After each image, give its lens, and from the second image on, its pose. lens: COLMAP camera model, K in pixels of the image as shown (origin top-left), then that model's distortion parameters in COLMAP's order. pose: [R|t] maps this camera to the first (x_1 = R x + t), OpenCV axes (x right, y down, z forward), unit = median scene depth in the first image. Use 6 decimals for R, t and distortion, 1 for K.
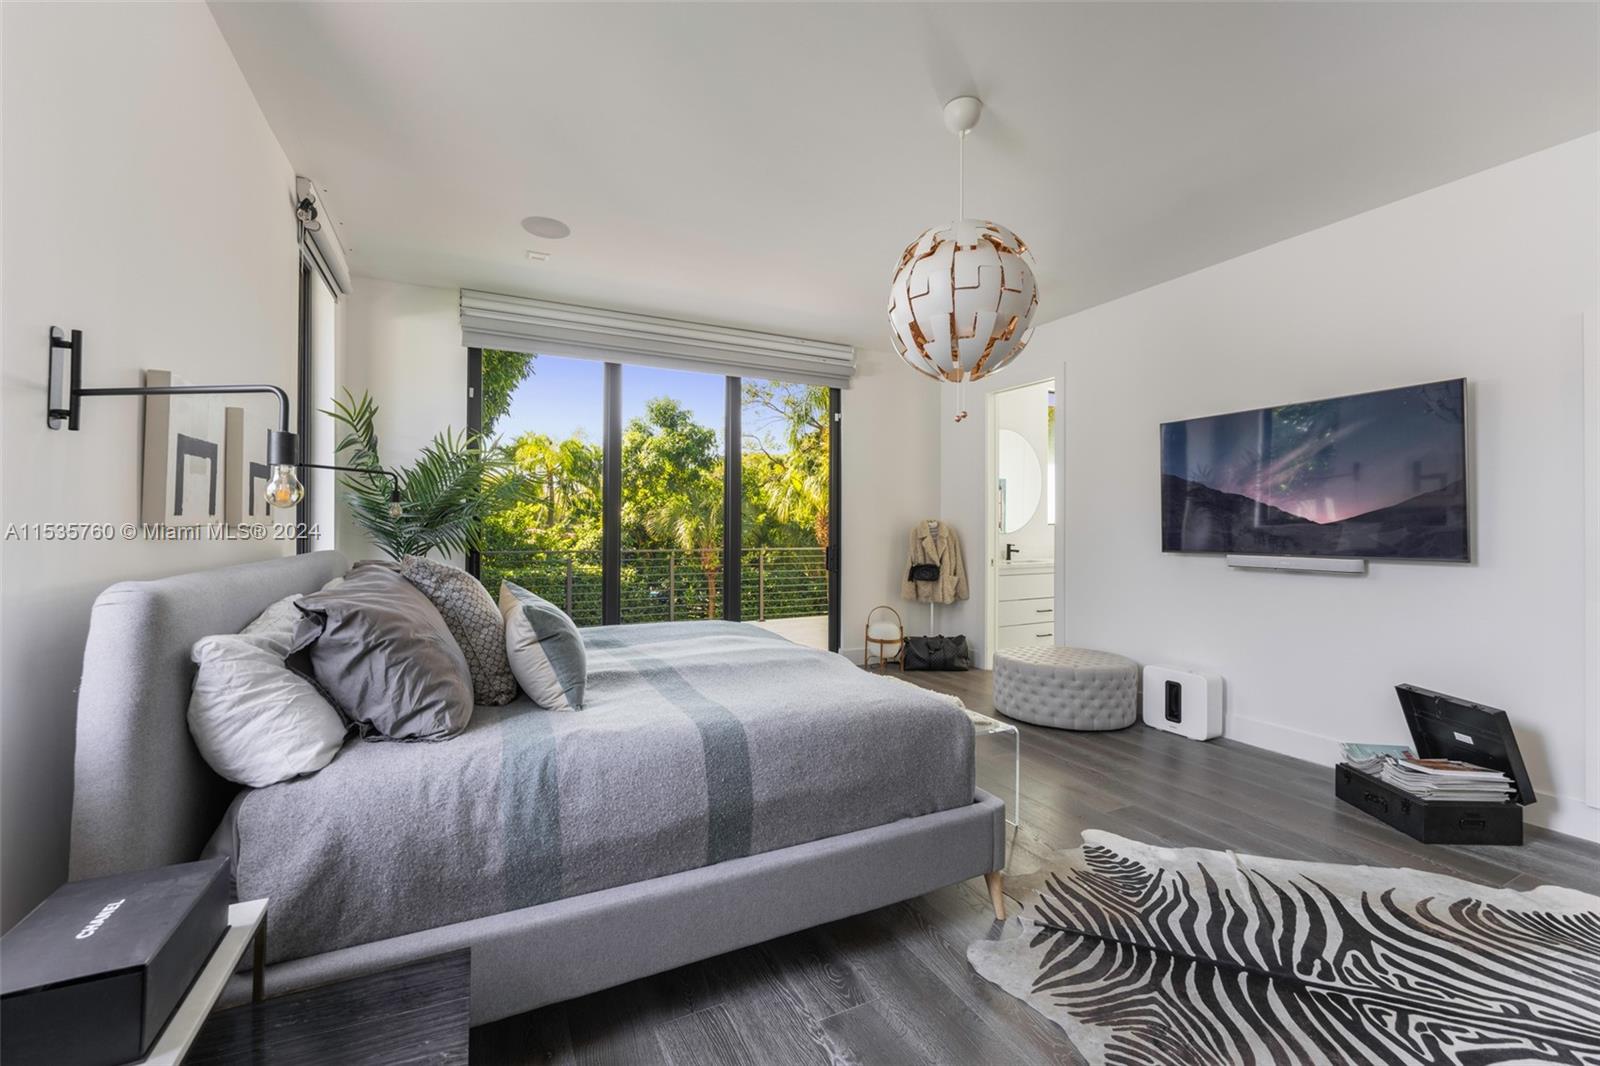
lens RADIAL K [[648.4, 0, 798.1], [0, 648.4, 522.2], [0, 0, 1]] dist [-0.004684, -0.000010]
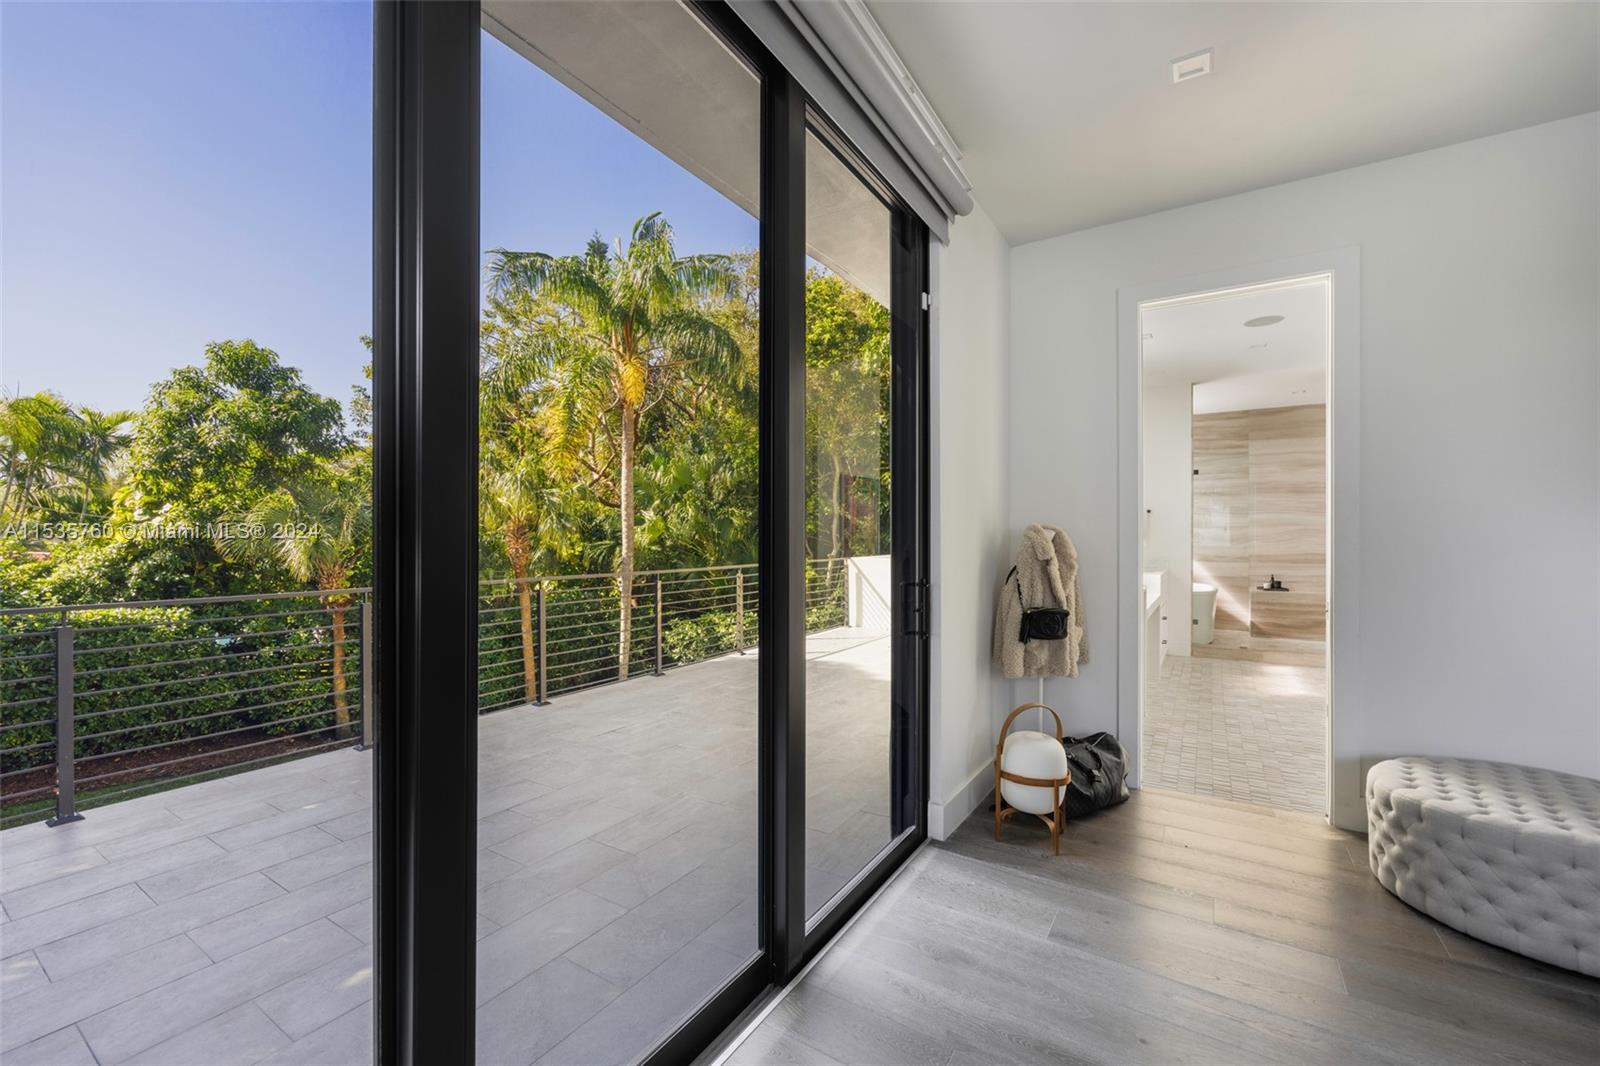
lens RADIAL K [[648.4, 0, 805.3], [0, 648.4, 538.1], [0, 0, 1]] dist [-0.004684, -0.000010]
pose [[0.857619, -0.004262, 0.514267, -0.256708], [0.001260, 0.999980, 0.006186, 0.003042], [-0.514283, -0.004657, 0.857608, 0.665528]]
